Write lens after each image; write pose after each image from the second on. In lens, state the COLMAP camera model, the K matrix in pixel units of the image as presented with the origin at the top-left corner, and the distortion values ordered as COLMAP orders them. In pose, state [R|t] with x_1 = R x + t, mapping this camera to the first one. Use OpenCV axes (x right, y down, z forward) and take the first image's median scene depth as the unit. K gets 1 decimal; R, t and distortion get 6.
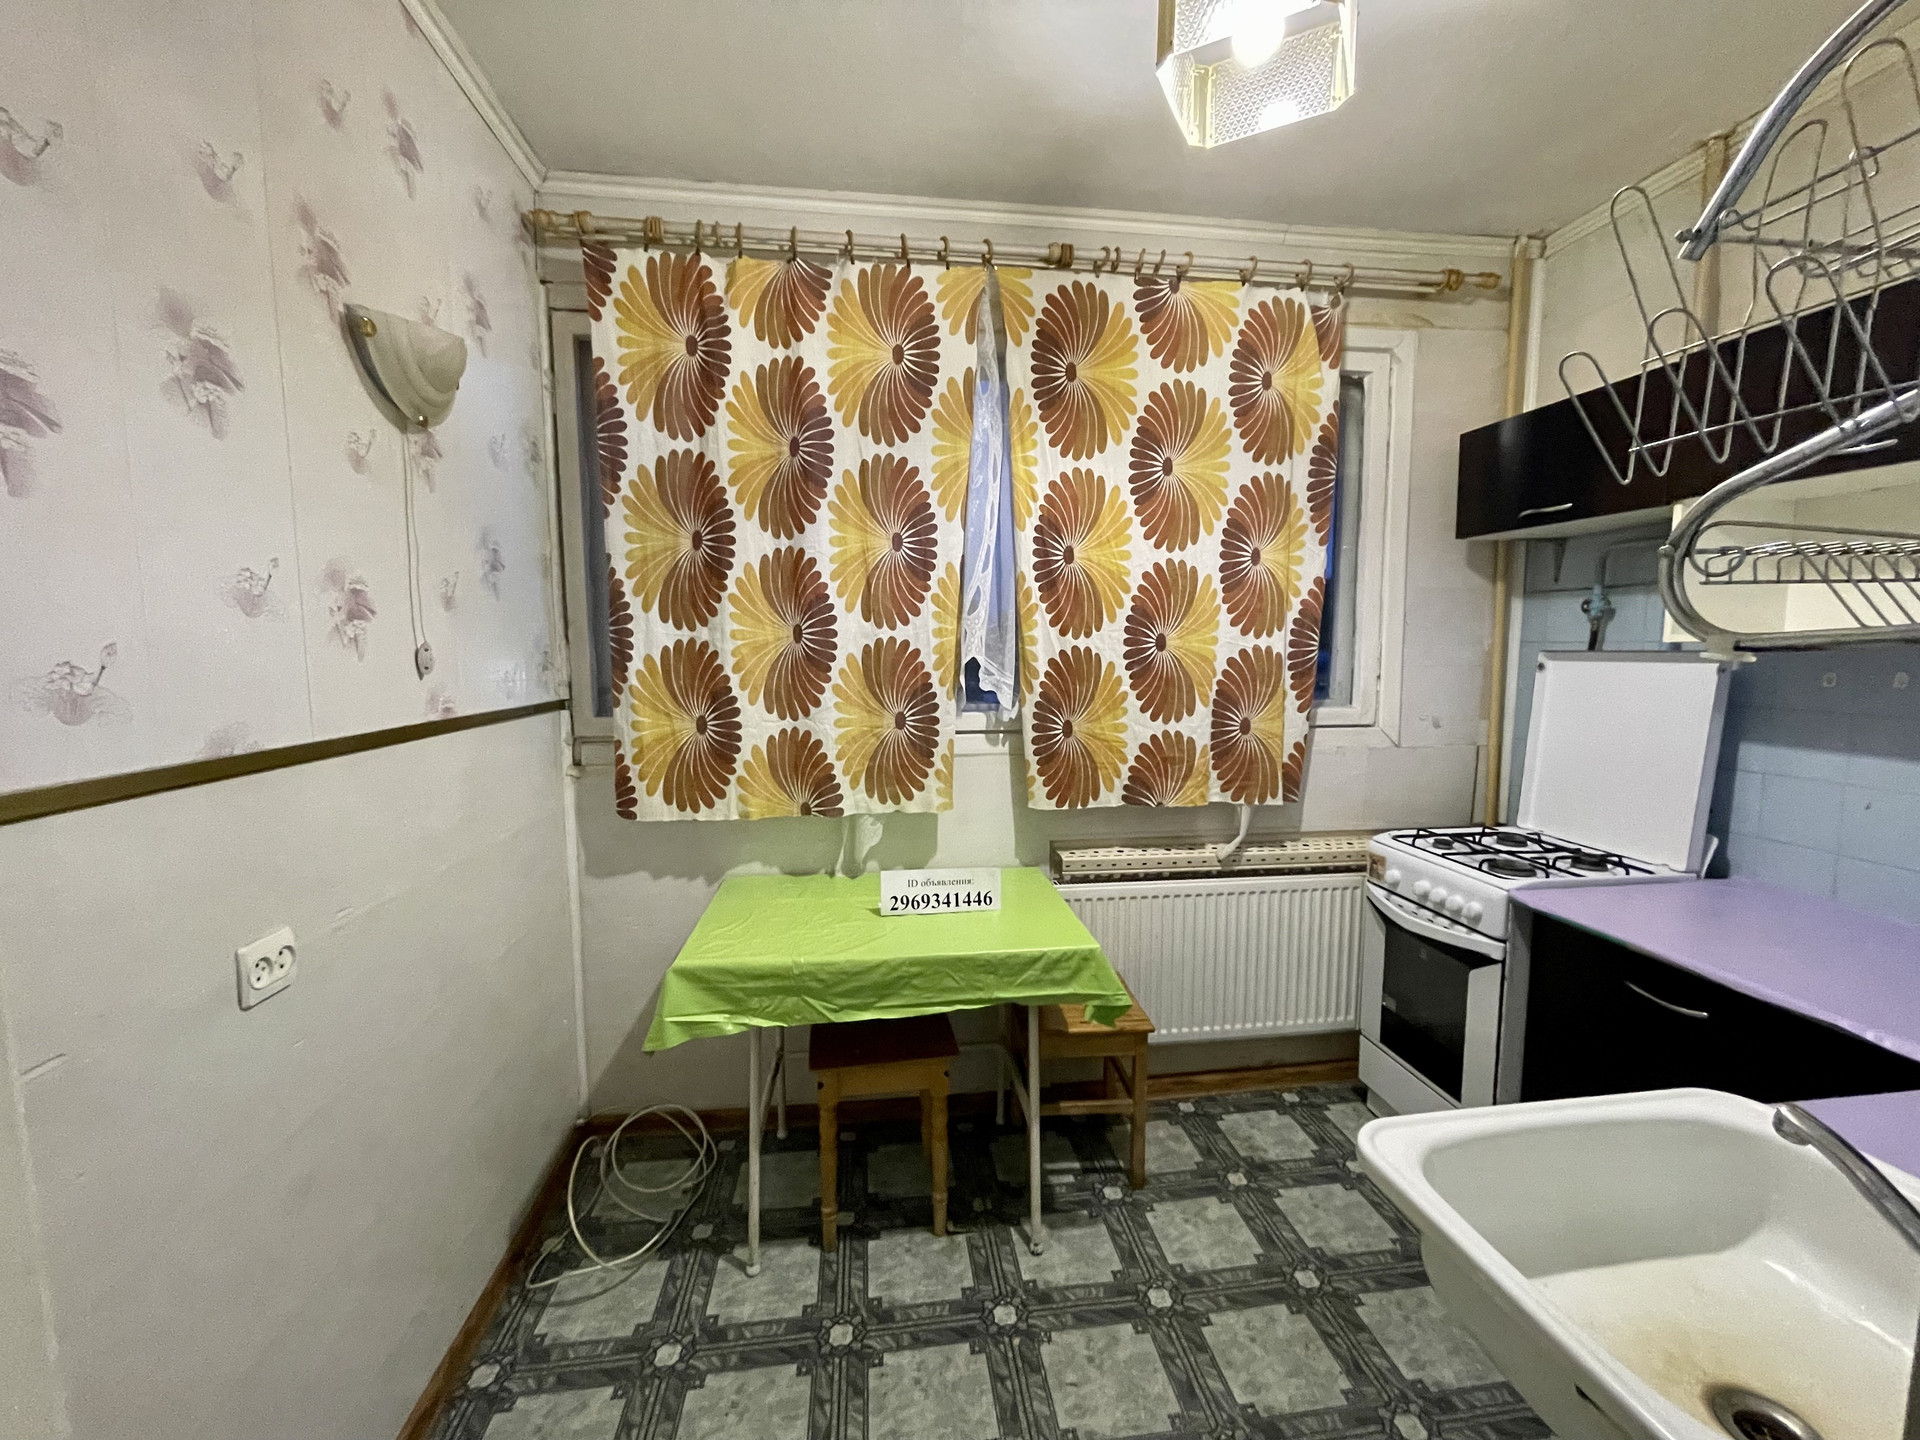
lens RADIAL K [[781.0, 0, 945.2], [0, 781.0, 735.1], [0, 0, 1]] dist [-0.007450, 0.000996]
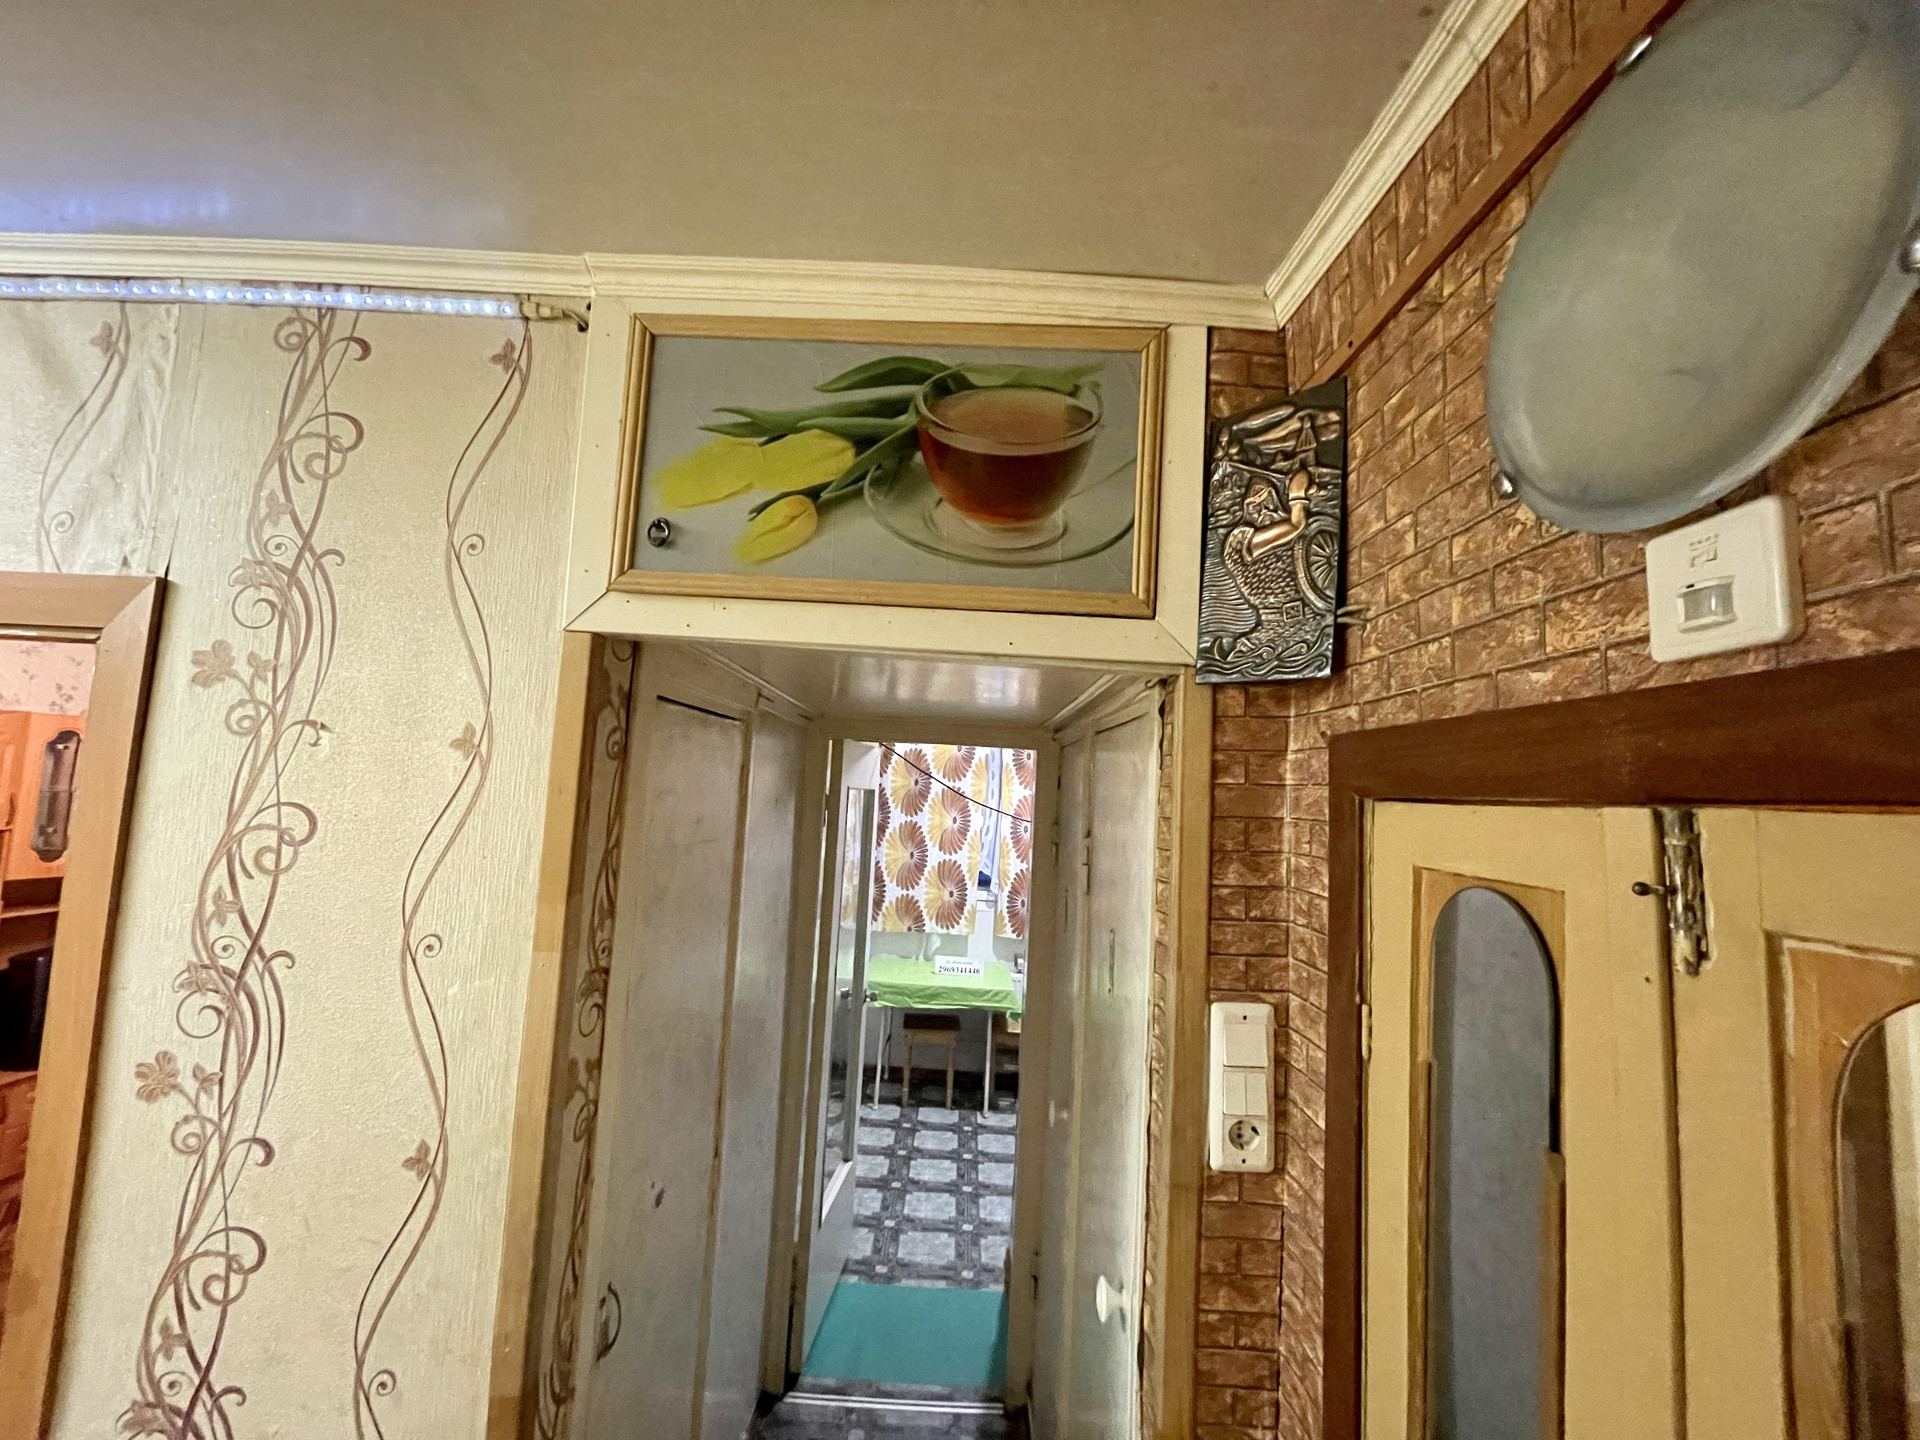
lens RADIAL K [[781.0, 0, 959.7], [0, 781.0, 718.6], [0, 0, 1]] dist [-0.007450, 0.000996]
pose [[0.991016, 0.047238, -0.125121, 0.245645], [-0.070195, 0.980044, -0.185975, -0.104491], [0.113839, 0.193087, 0.974555, -1.453211]]
